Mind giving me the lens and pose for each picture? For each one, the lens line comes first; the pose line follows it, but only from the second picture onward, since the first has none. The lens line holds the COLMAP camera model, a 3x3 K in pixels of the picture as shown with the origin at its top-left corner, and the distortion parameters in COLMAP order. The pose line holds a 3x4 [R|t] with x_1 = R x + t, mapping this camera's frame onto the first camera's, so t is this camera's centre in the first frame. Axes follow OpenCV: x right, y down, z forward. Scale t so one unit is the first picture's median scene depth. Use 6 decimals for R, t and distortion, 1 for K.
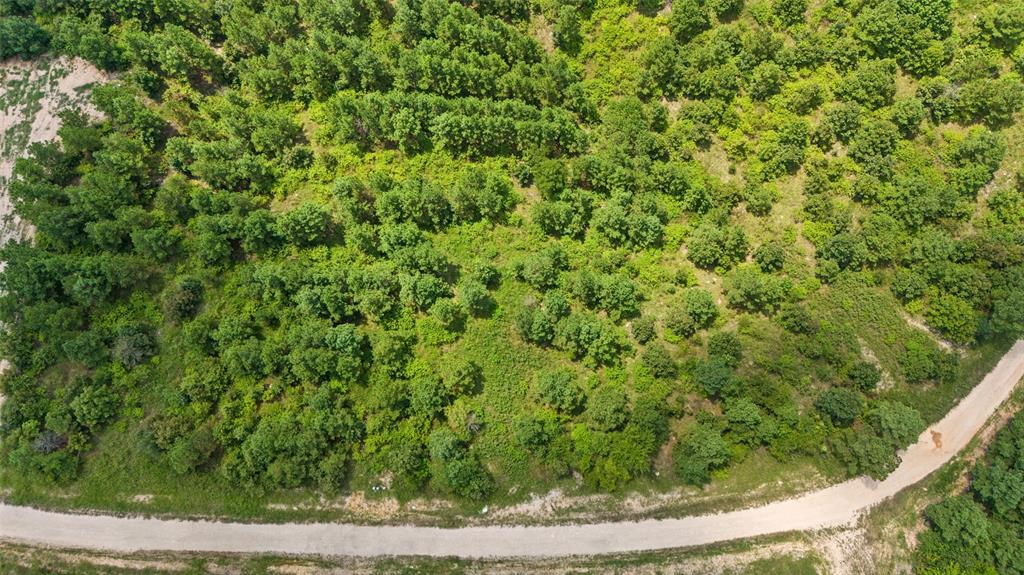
lens RADIAL K [[738.0, 0, 511.8], [0, 738.0, 286.7], [0, 0, 1]] dist [0.005175, 0.003316]
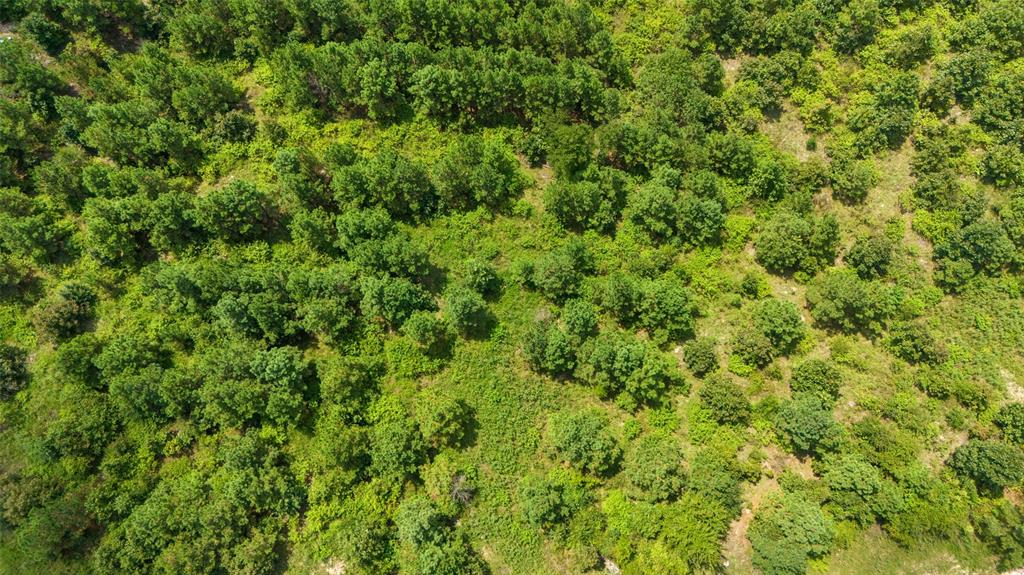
lens RADIAL K [[738.0, 0, 512.5], [0, 738.0, 288.9], [0, 0, 1]] dist [0.005175, 0.003316]
pose [[0.999957, 0.002557, -0.008860, 0.001549], [-0.003002, 0.998713, -0.050621, 0.029010], [0.008719, 0.050645, 0.998679, 0.273117]]
